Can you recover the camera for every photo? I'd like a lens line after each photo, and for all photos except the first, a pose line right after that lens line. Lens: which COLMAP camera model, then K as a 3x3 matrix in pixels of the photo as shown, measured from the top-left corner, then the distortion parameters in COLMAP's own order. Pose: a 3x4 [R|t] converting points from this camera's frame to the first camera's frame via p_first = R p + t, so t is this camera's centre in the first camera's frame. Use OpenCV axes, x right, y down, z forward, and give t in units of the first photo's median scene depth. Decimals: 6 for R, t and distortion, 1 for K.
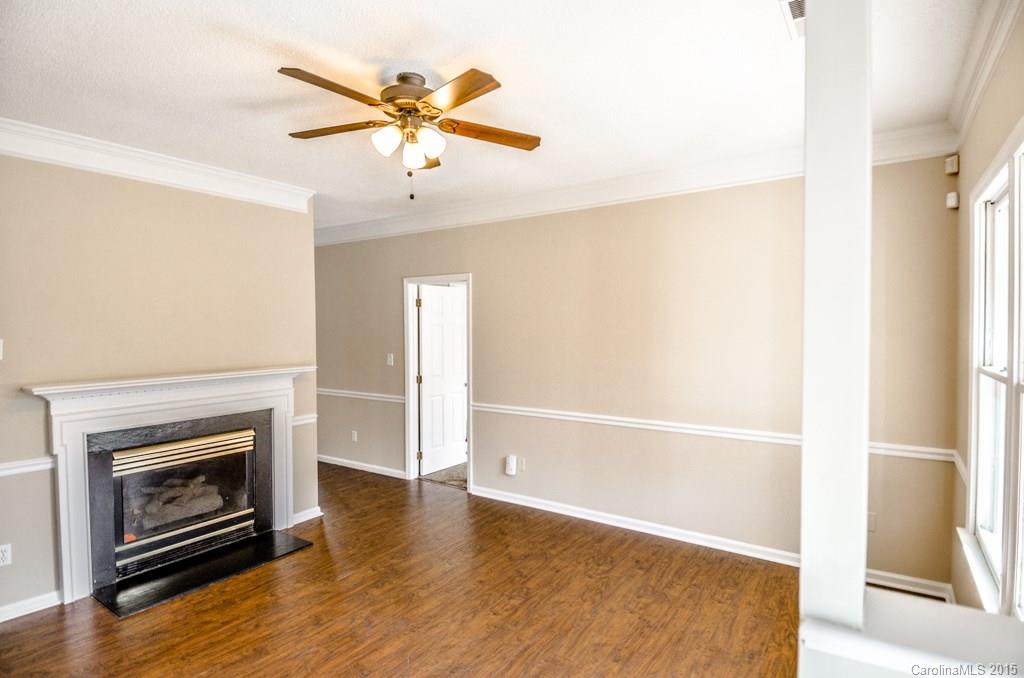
lens RADIAL K [[544.0, 0, 512.0], [0, 544.0, 339.0], [0, 0, 1]] dist [0.042761, -0.043317]
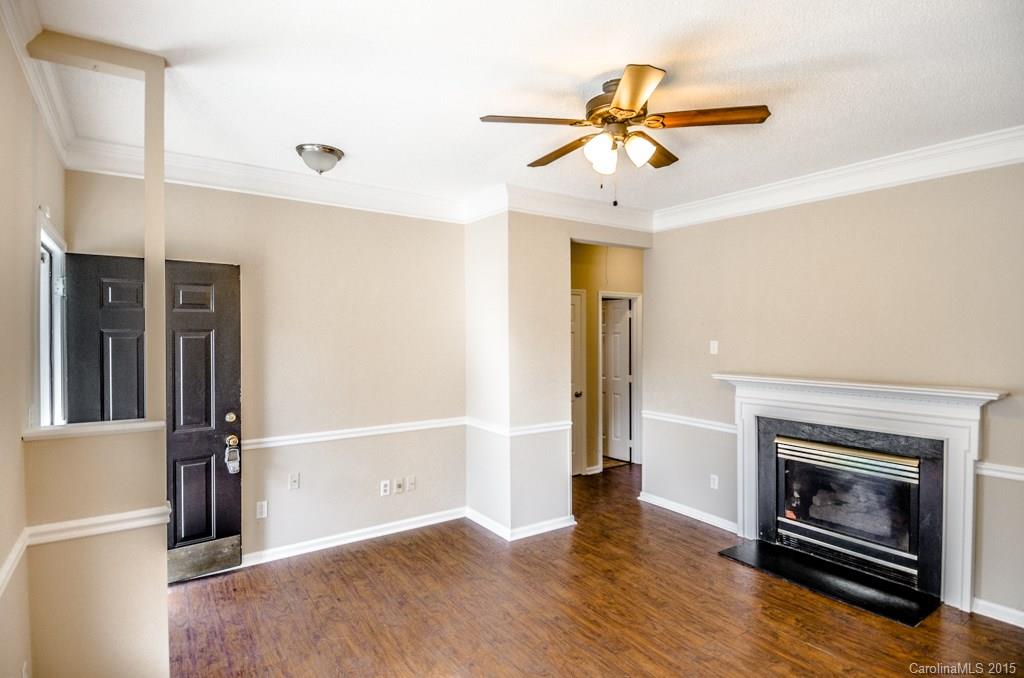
lens RADIAL K [[544.0, 0, 512.0], [0, 544.0, 339.0], [0, 0, 1]] dist [0.042761, -0.043317]
pose [[-0.361441, 0.015185, -0.932271, 0.582016], [-0.021519, 0.999465, 0.024622, -0.024047], [0.932147, 0.028961, -0.360921, 0.848227]]
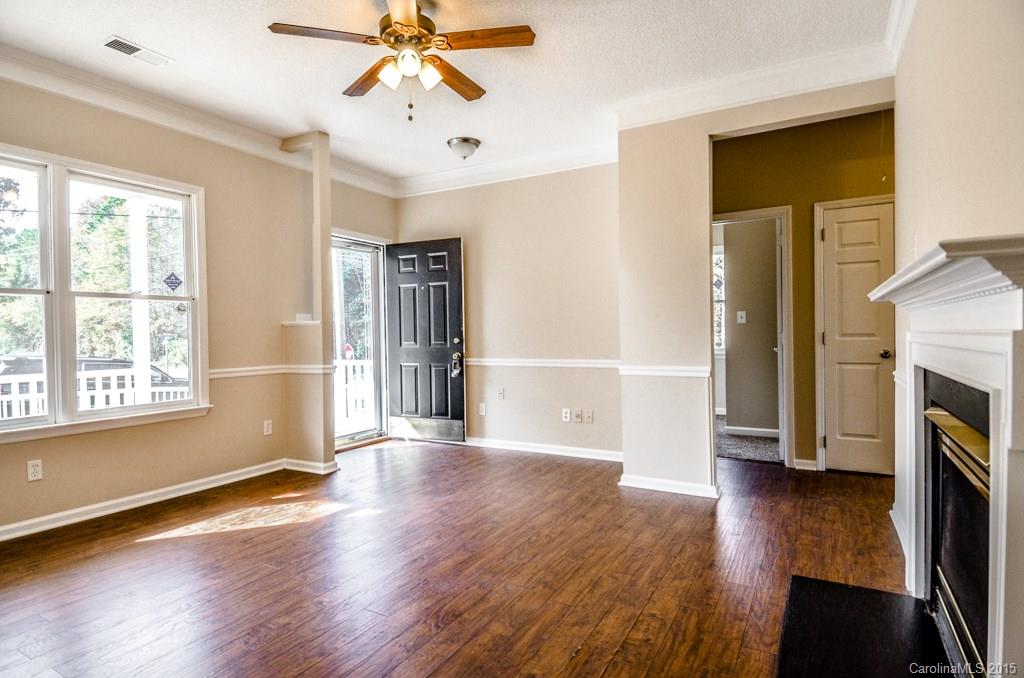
lens RADIAL K [[537.6, 0, 512.0], [0, 537.6, 339.0], [0, 0, 1]] dist [0.052839, -0.058742]
pose [[-0.996216, 0.014575, -0.085685, -0.200072], [0.011611, 0.999320, 0.034983, 0.103138], [0.086136, 0.033855, -0.995708, 1.495820]]
